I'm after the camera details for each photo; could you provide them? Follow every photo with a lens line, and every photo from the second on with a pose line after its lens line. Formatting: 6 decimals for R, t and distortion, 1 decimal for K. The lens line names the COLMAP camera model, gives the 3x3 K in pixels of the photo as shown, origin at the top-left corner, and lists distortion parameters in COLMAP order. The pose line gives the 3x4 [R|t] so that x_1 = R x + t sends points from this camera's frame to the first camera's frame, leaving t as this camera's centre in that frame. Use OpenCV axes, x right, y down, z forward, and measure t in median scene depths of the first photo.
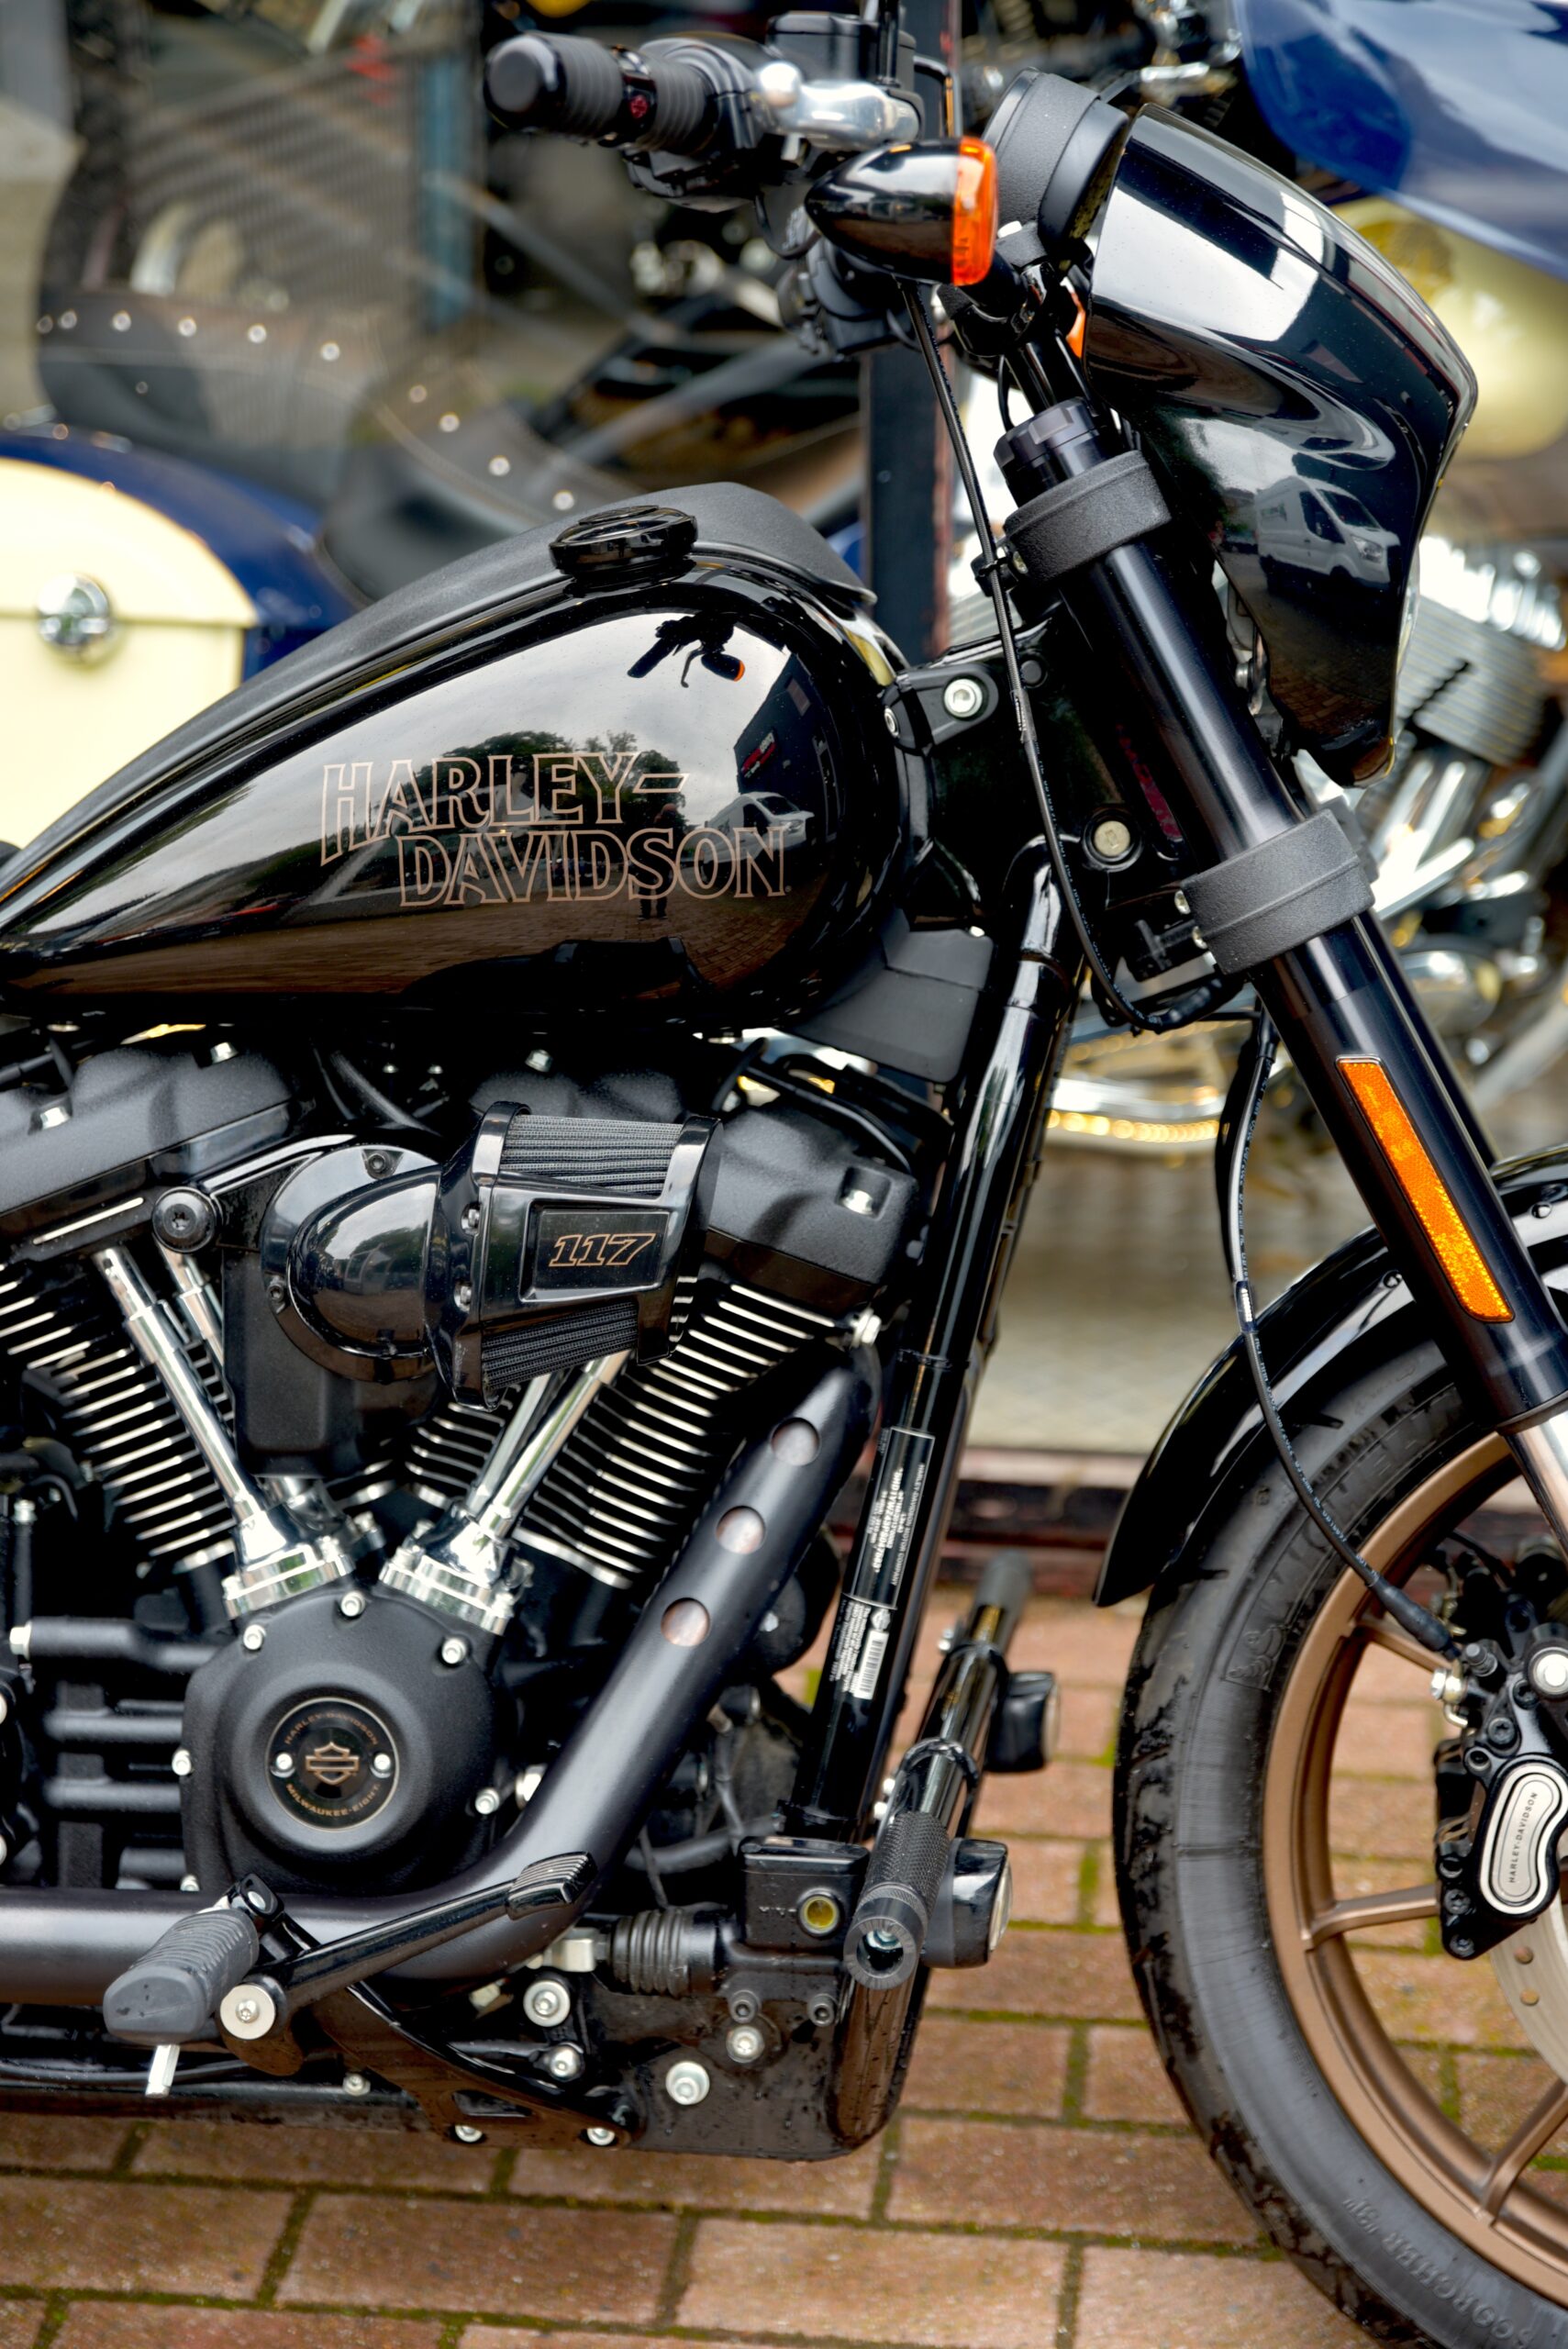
lens RADIAL K [[4187.8, 0, 784.0], [0, 4187.8, 1174.5], [0, 0, 1]] dist [0.200137, -0.042441]
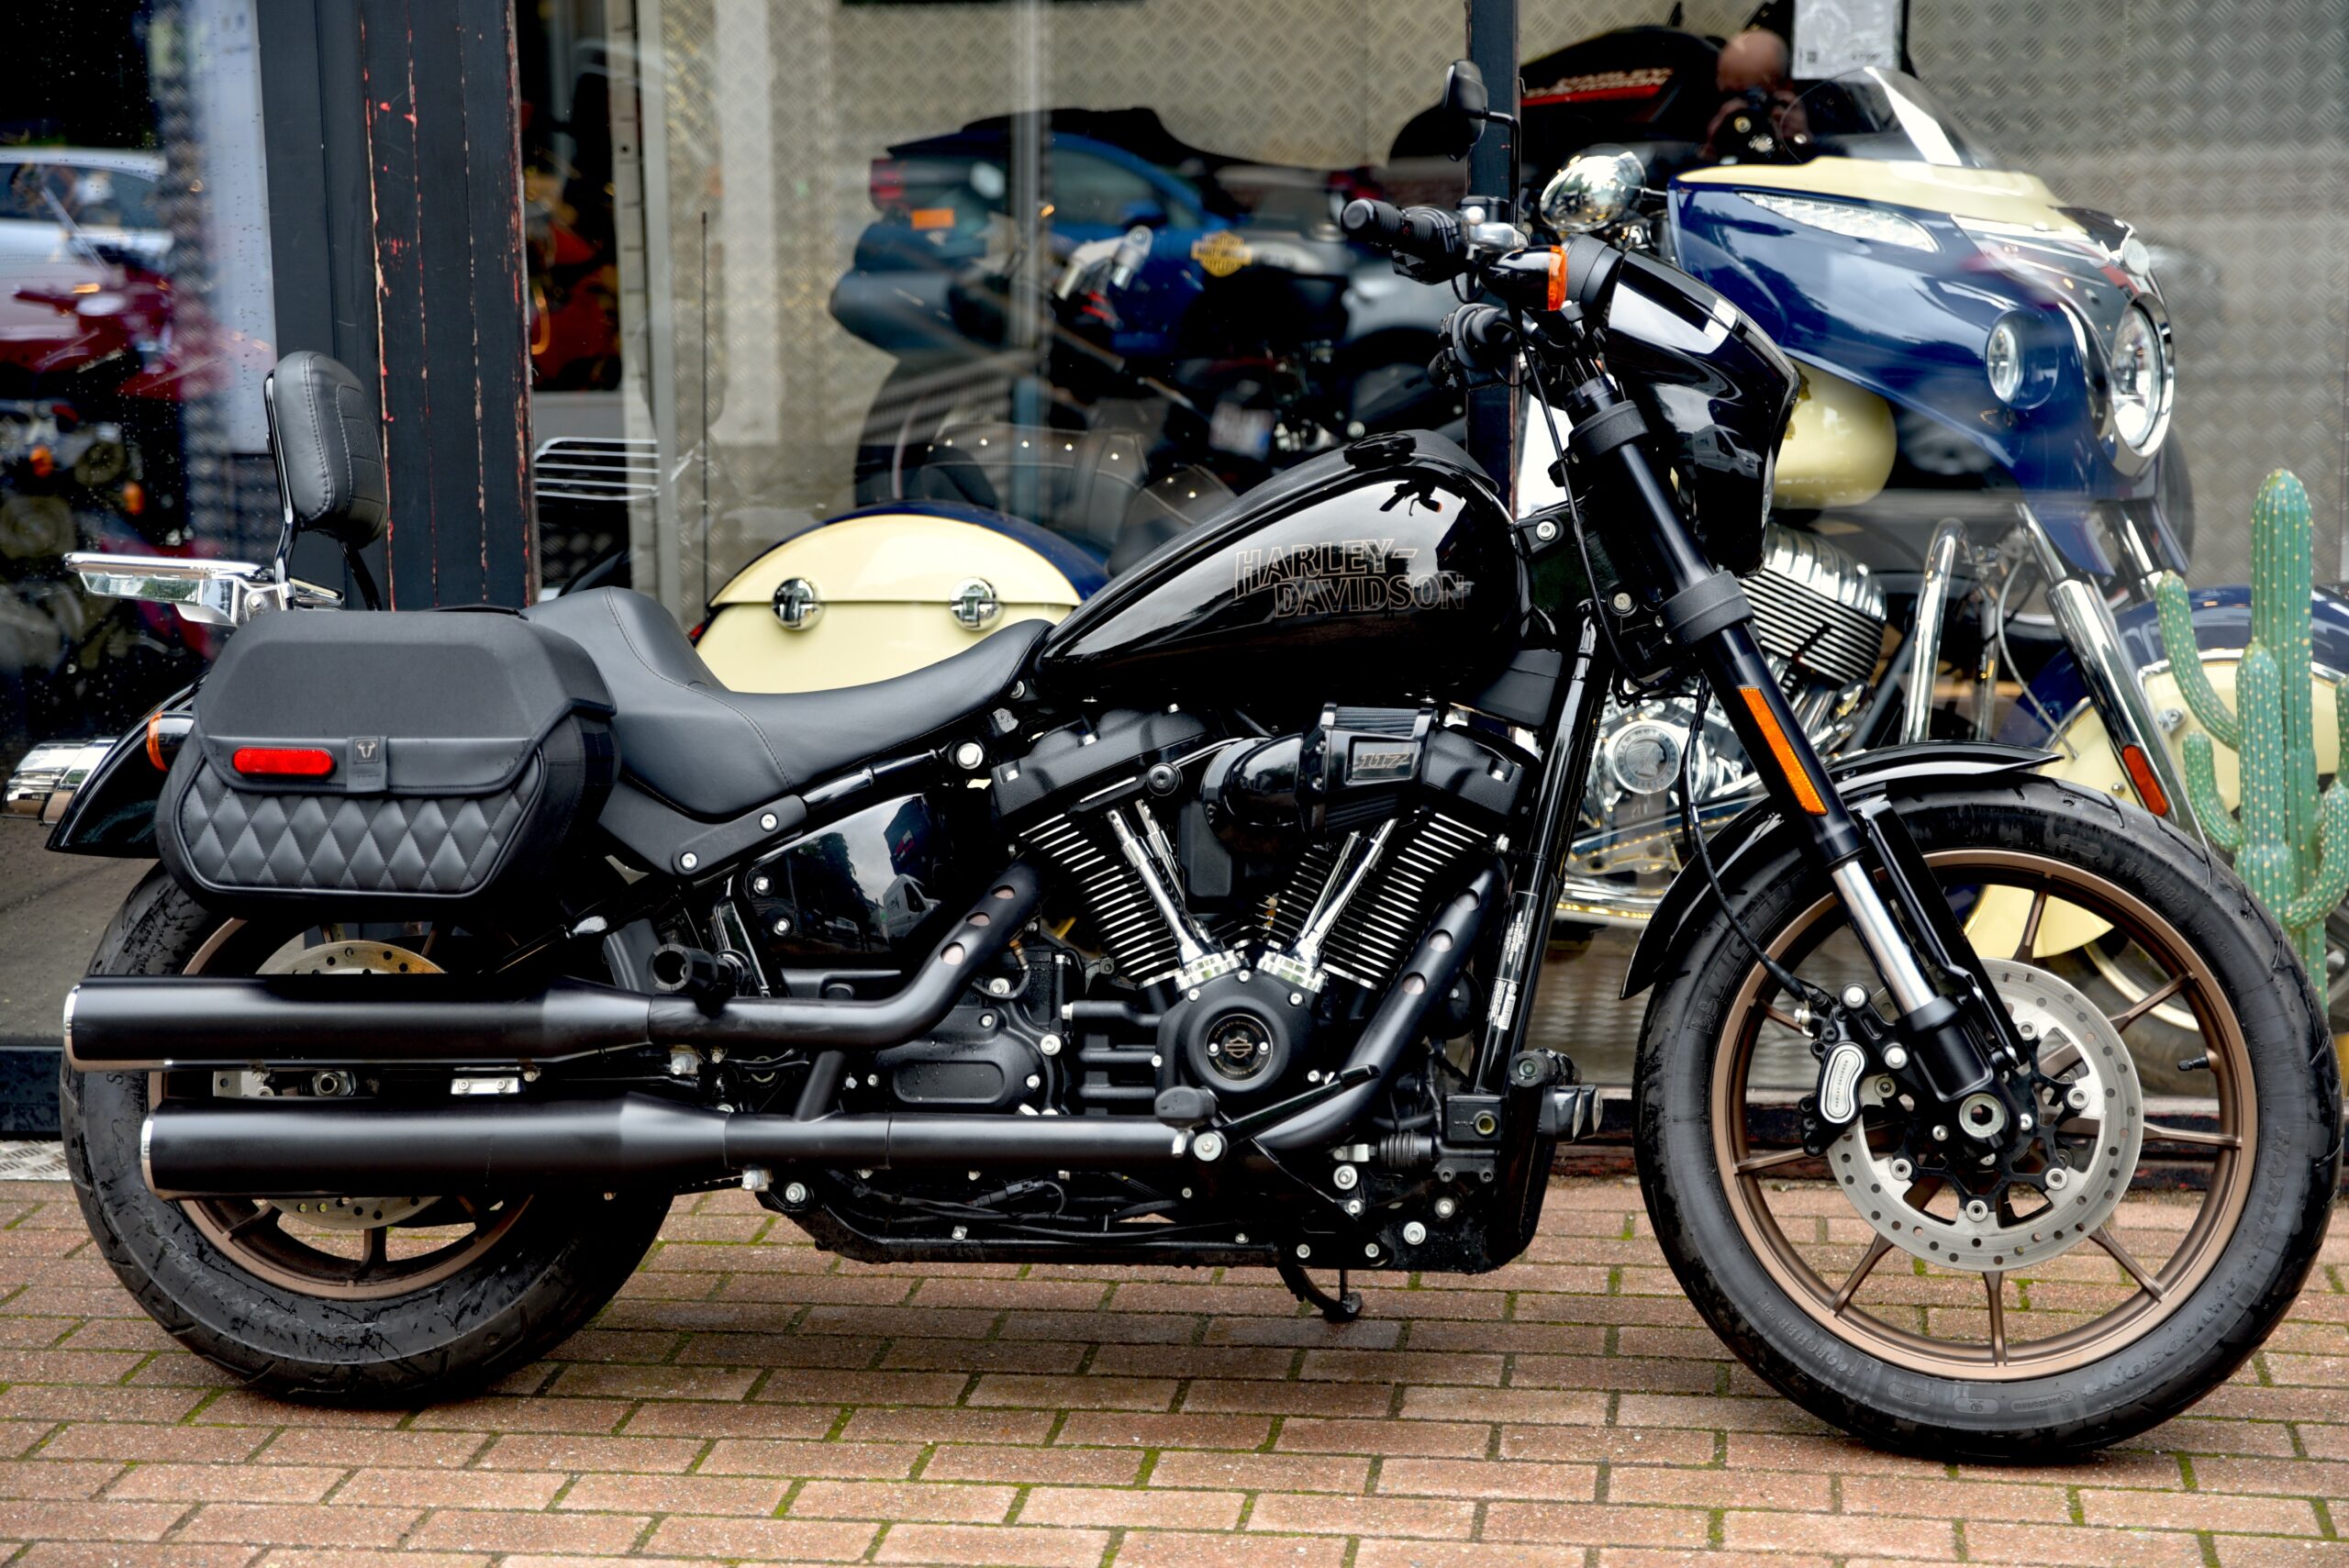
lens RADIAL K [[4422.2, 0, 1199.9], [0, 4422.2, 787.4], [0, 0, 1]] dist [0.227682, 0.103260]
pose [[0.999983, -0.003885, -0.004331, -0.112562], [0.003038, 0.983490, -0.180936, 0.384917], [0.004962, 0.180920, 0.983485, -1.041321]]
